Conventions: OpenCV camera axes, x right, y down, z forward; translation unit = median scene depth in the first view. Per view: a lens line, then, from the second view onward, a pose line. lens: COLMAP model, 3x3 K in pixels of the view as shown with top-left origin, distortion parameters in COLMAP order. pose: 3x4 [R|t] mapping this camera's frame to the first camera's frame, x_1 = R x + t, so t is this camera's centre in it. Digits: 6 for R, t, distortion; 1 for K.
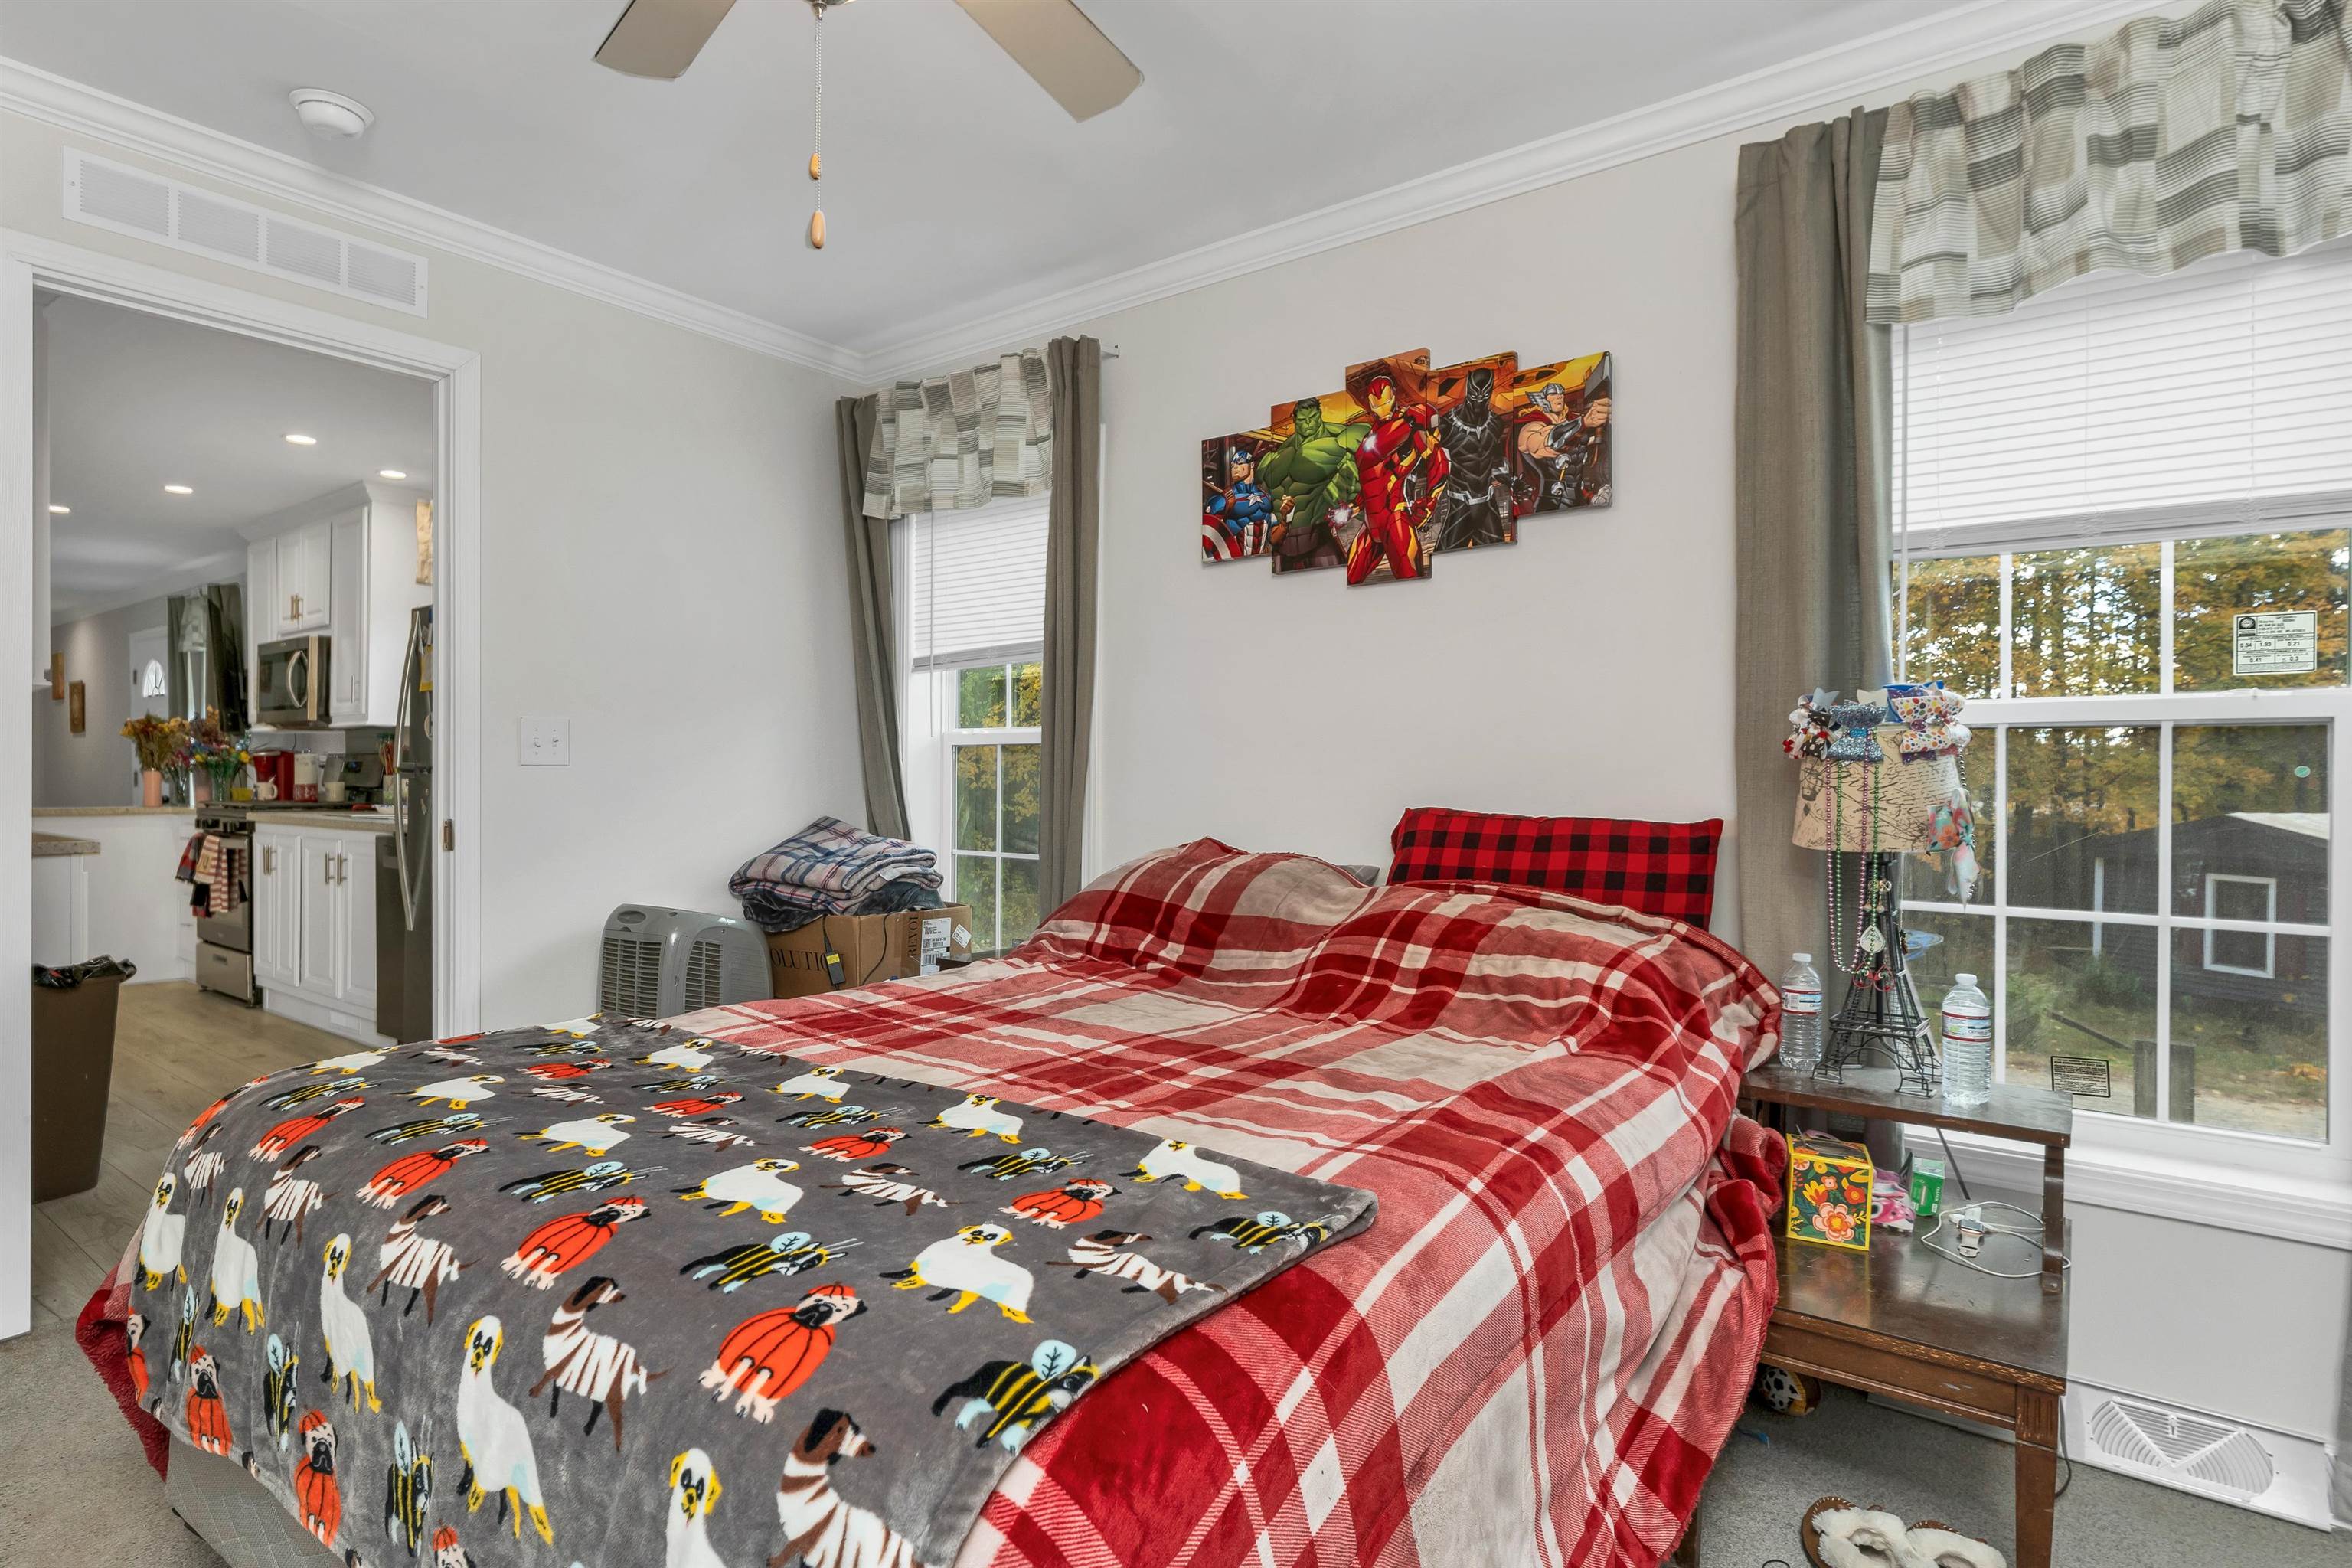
lens RADIAL K [[1189.2, 0, 1176.0], [0, 1189.2, 784.0], [0, 0, 1]] dist [-0.001449, -0.000141]
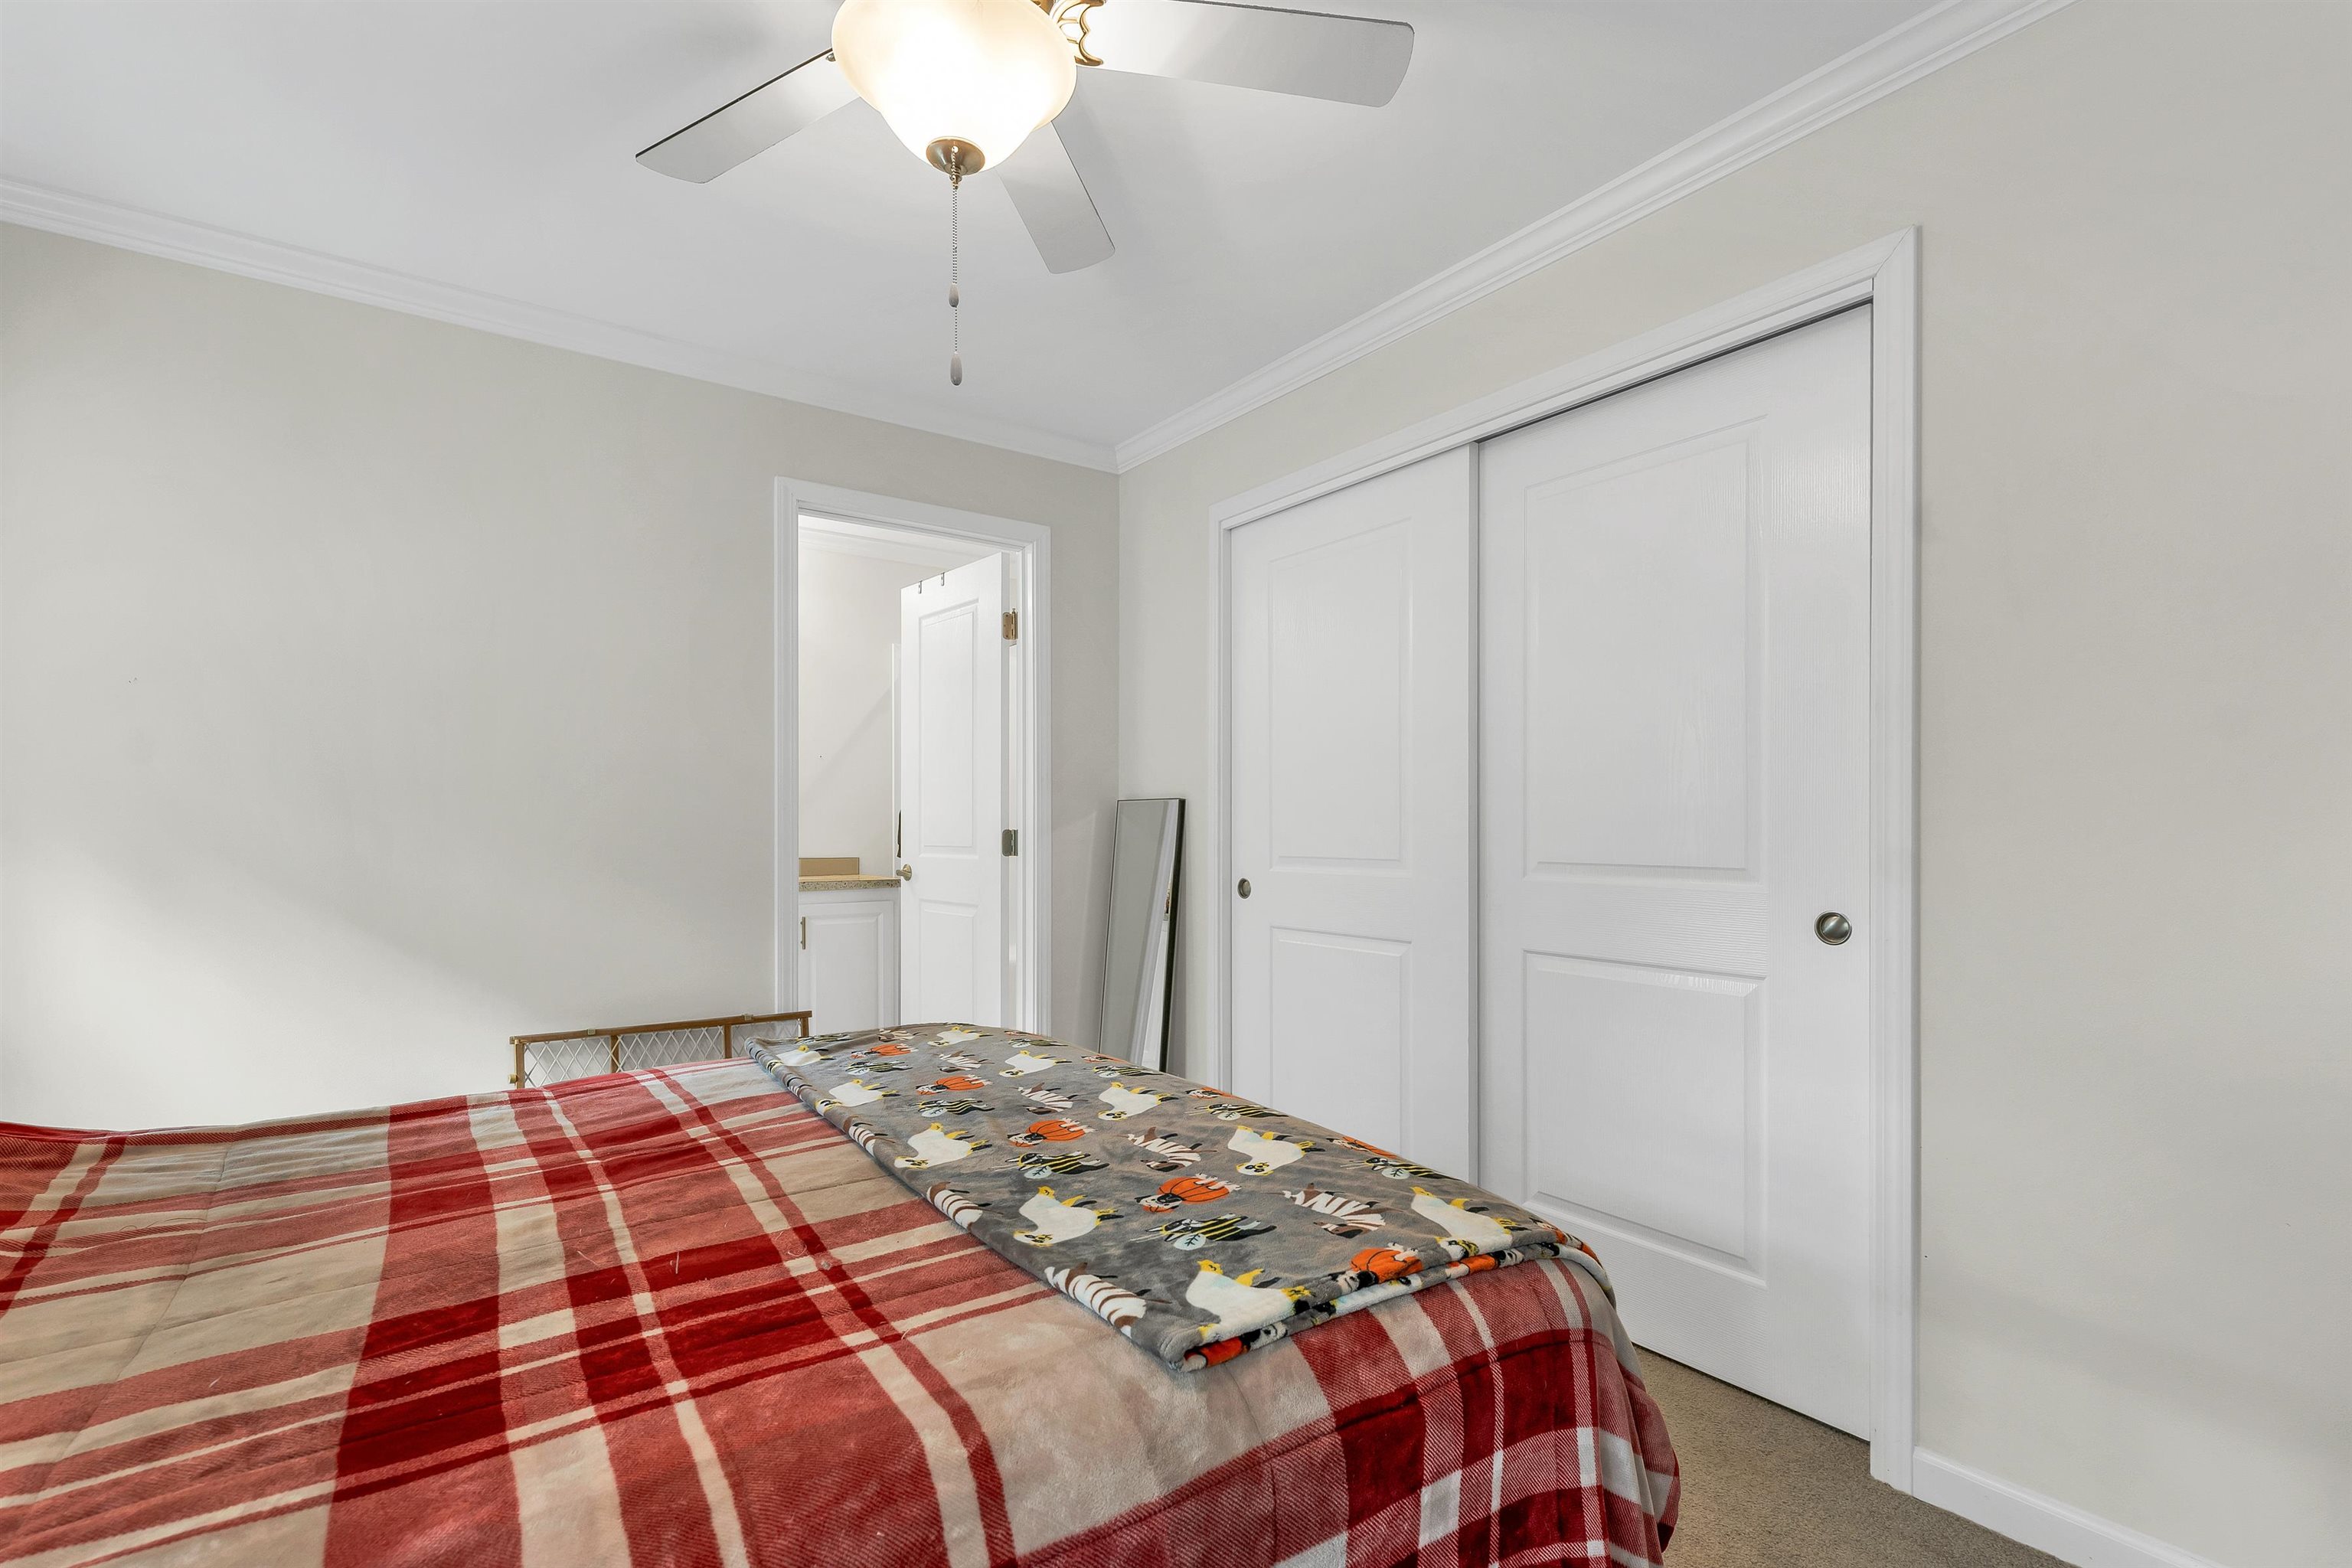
lens RADIAL K [[1050.8, 0, 1169.6], [0, 1050.8, 832.4], [0, 0, 1]] dist [-0.001561, -0.000309]
pose [[-0.956607, -0.002606, 0.291369, -0.608745], [0.000982, 0.999925, 0.012168, -0.022701], [-0.291379, 0.011926, -0.956533, 1.999616]]
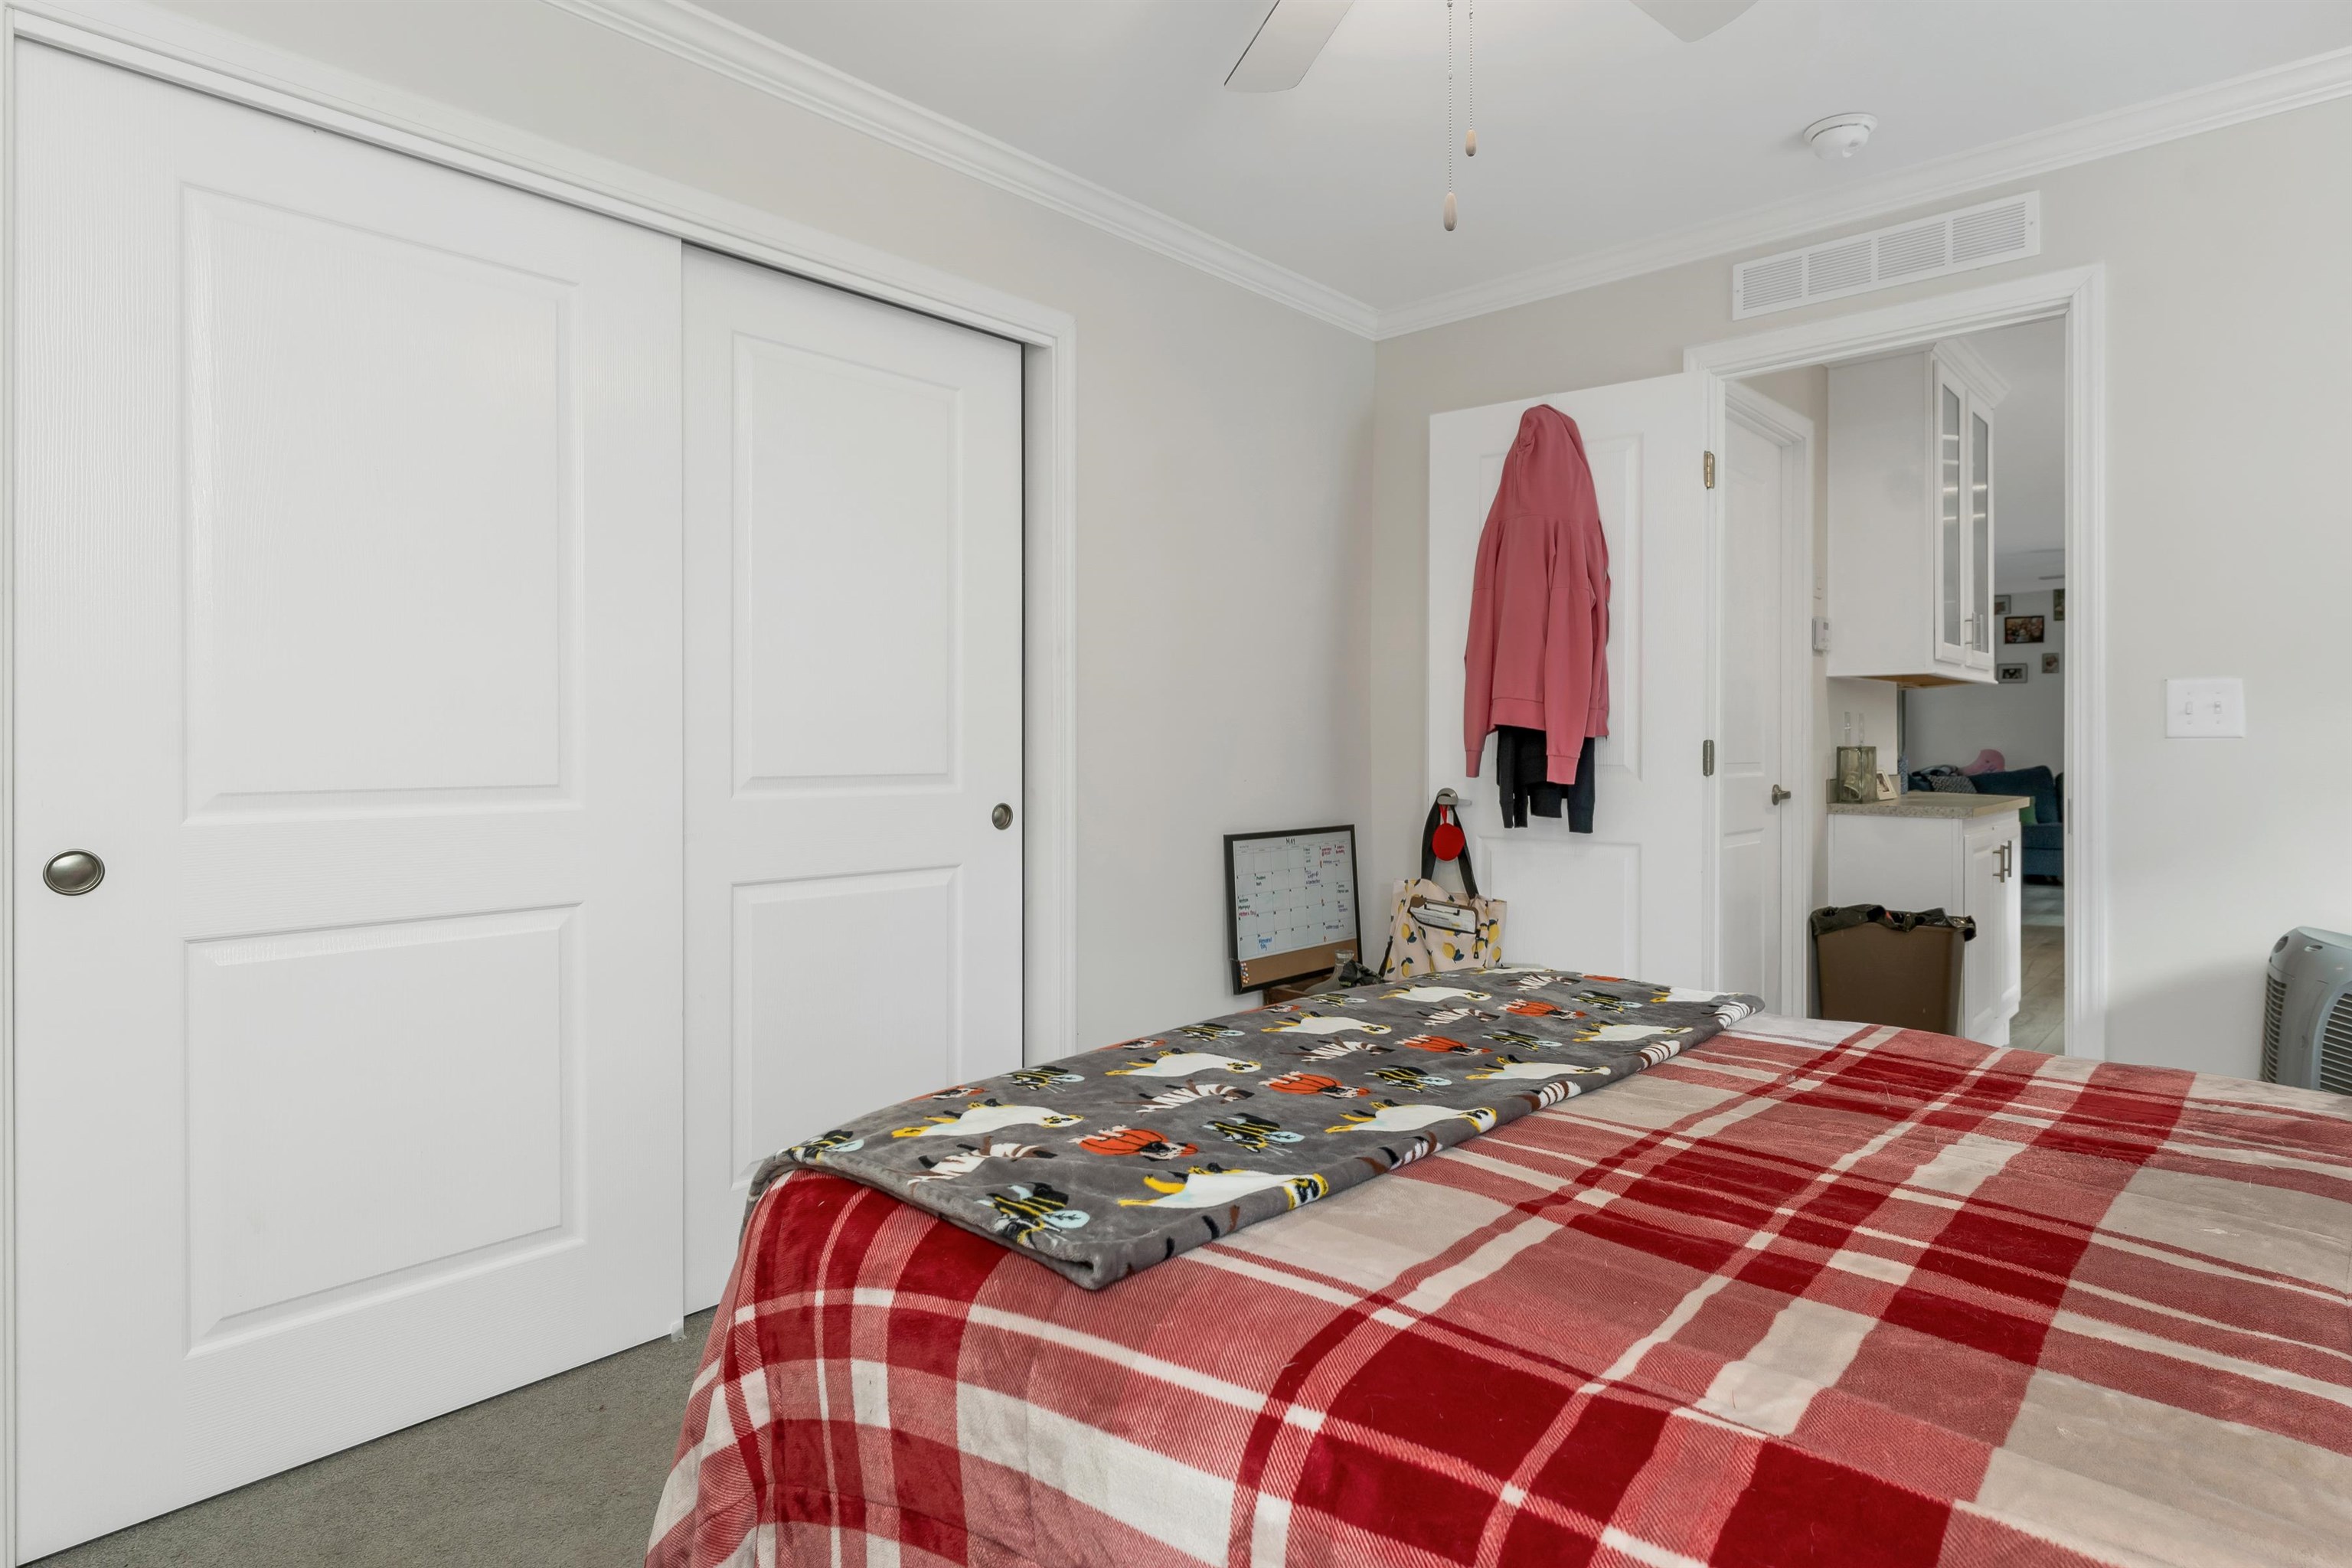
lens RADIAL K [[1218.1, 0, 1167.3], [0, 1218.1, 746.3], [0, 0, 1]] dist [0.001469, 0.000595]
pose [[-0.067007, -0.001373, -0.997752, 0.902422], [-0.011154, 0.999938, -0.000627, -0.006354], [0.997690, 0.011087, -0.067018, 0.988603]]
